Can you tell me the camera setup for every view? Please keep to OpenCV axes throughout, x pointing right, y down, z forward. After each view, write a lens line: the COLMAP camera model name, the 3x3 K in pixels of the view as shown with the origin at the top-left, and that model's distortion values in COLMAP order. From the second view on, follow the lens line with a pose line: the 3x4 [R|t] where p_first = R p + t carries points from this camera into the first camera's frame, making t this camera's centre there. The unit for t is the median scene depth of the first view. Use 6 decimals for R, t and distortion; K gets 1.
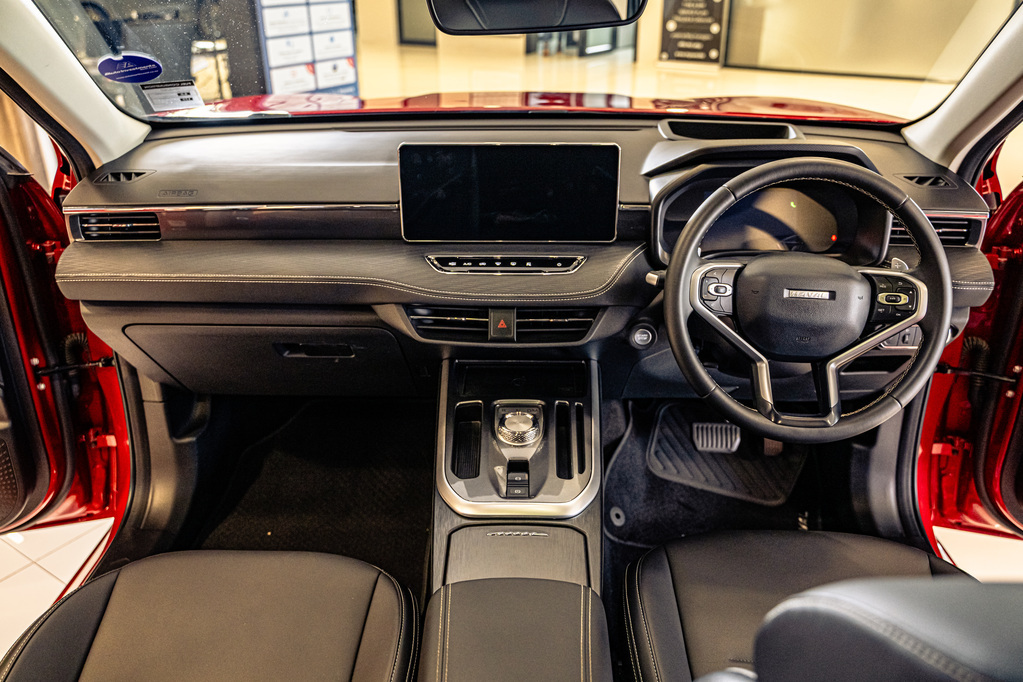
lens RADIAL K [[817.7, 0, 511.5], [0, 817.7, 341.0], [0, 0, 1]] dist [-0.004773, 0.001449]
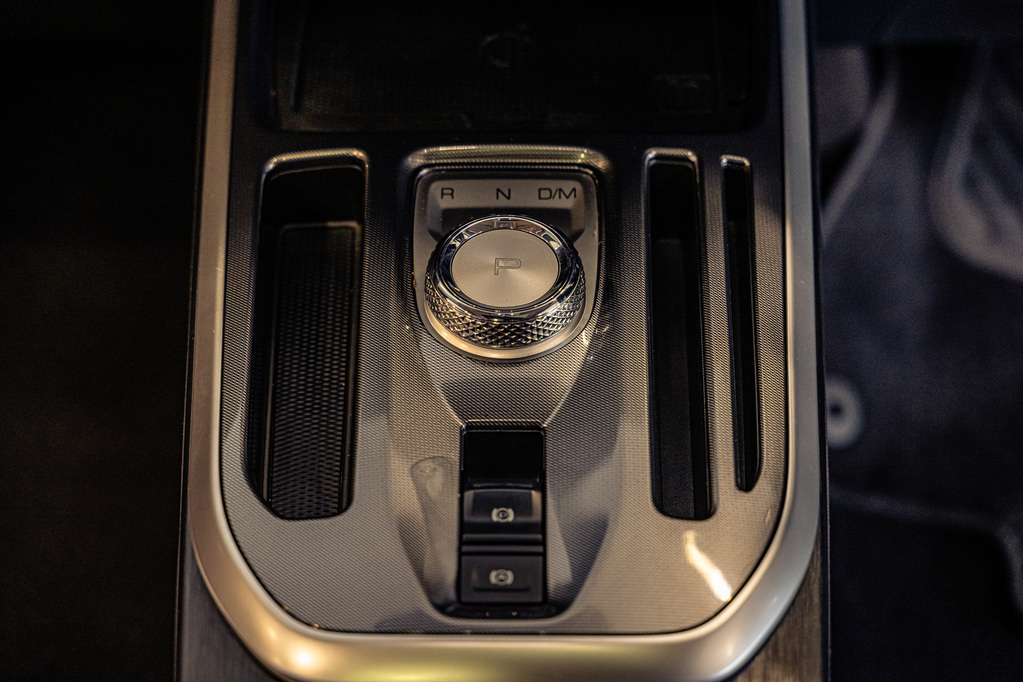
lens RADIAL K [[2214.2, 0, 511.5], [0, 2214.2, 341.0], [0, 0, 1]] dist [-0.003540, -0.074567]
pose [[0.999961, -0.003962, 0.007831, 0.003414], [0.001298, 0.949234, 0.314567, -0.063883], [-0.008680, -0.314545, 0.949203, 0.216878]]
